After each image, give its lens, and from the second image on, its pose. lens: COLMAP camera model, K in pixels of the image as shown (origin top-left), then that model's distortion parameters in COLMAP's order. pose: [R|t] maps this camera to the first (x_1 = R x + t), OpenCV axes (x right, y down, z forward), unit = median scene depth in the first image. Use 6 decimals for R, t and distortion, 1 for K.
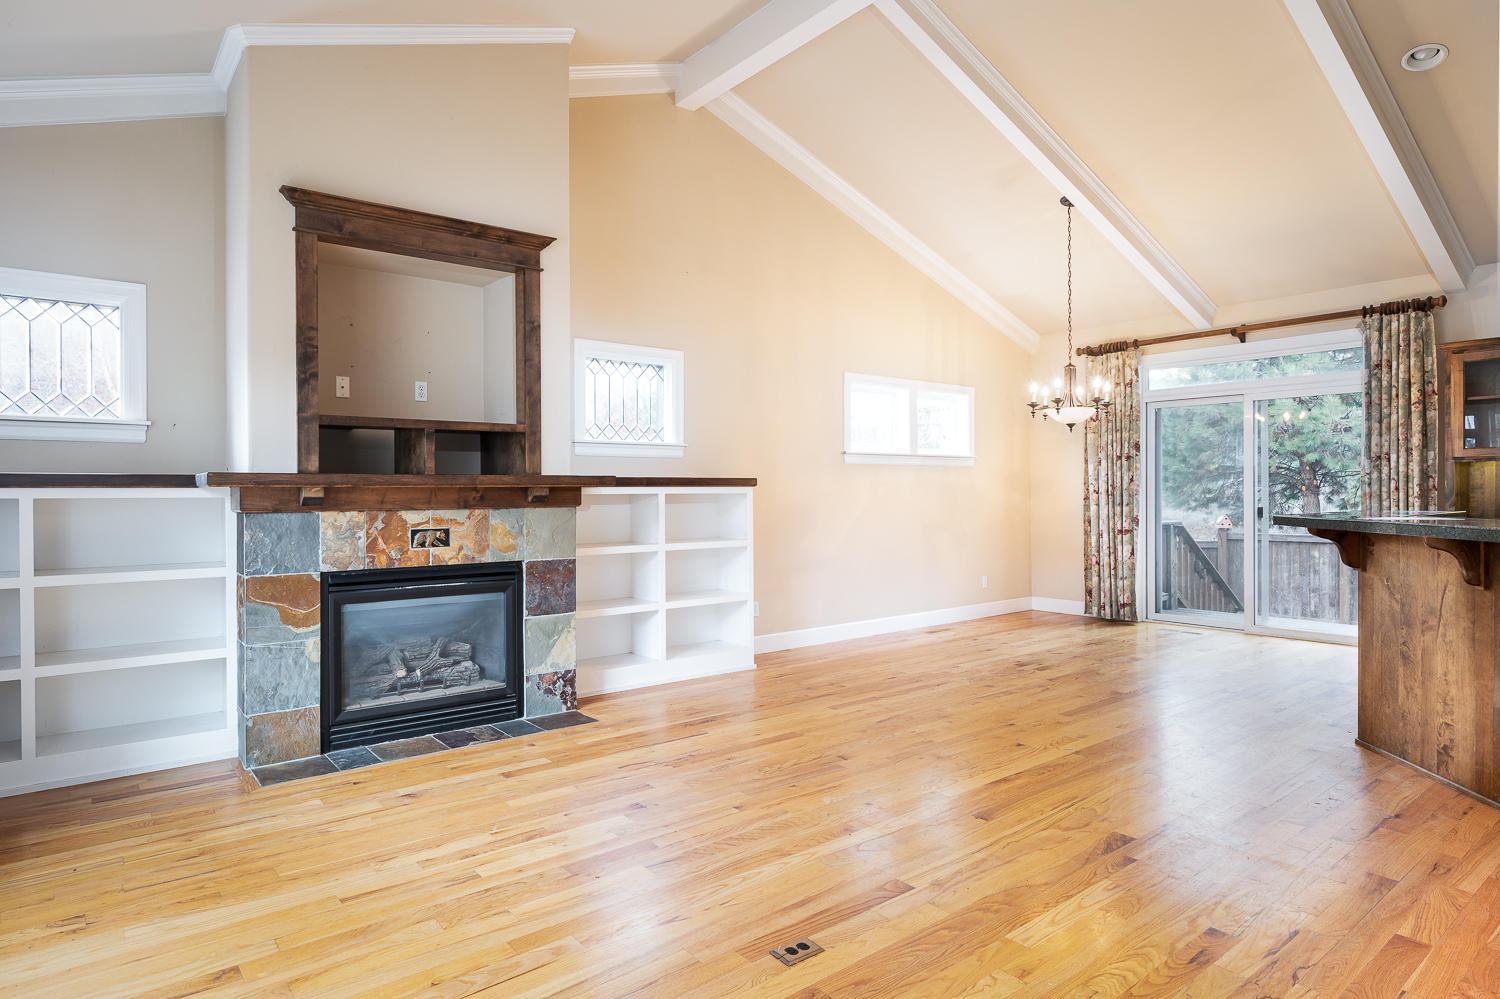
lens RADIAL K [[849.1, 0, 749.4], [0, 849.1, 496.1], [0, 0, 1]] dist [0.000001, -0.000141]
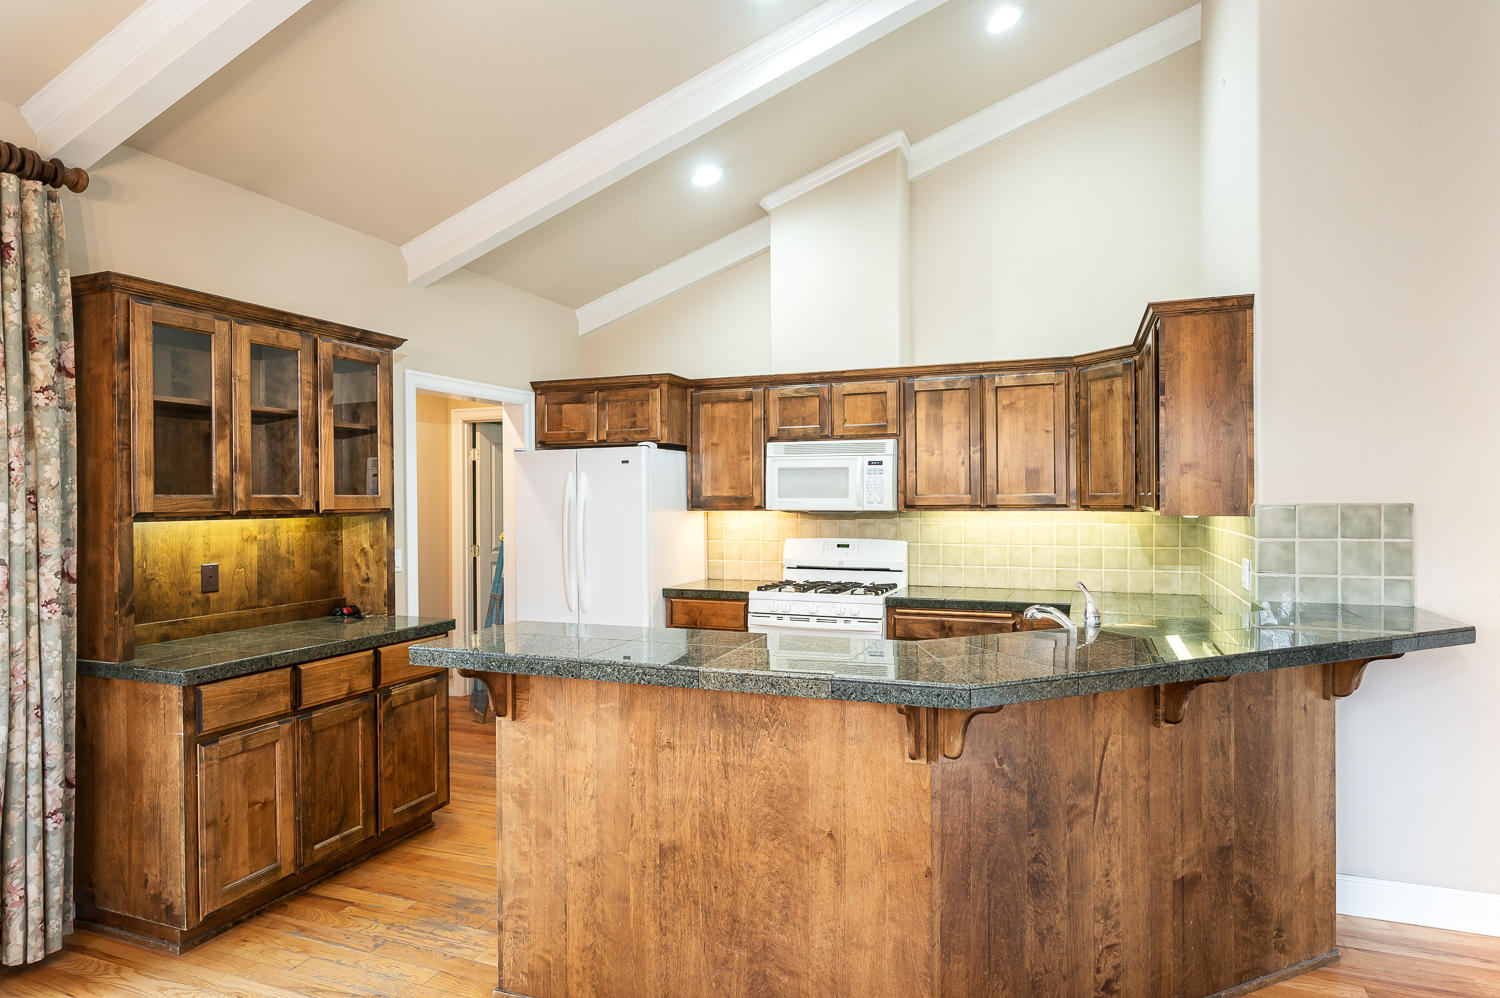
lens RADIAL K [[849.1, 0, 749.6], [0, 849.1, 503.1], [0, 0, 1]] dist [0.000001, -0.000141]
pose [[-0.499390, 0.008174, 0.866339, 0.362572], [0.012184, 0.999923, -0.002411, -0.073438], [-0.866292, 0.009351, -0.499451, 1.471245]]
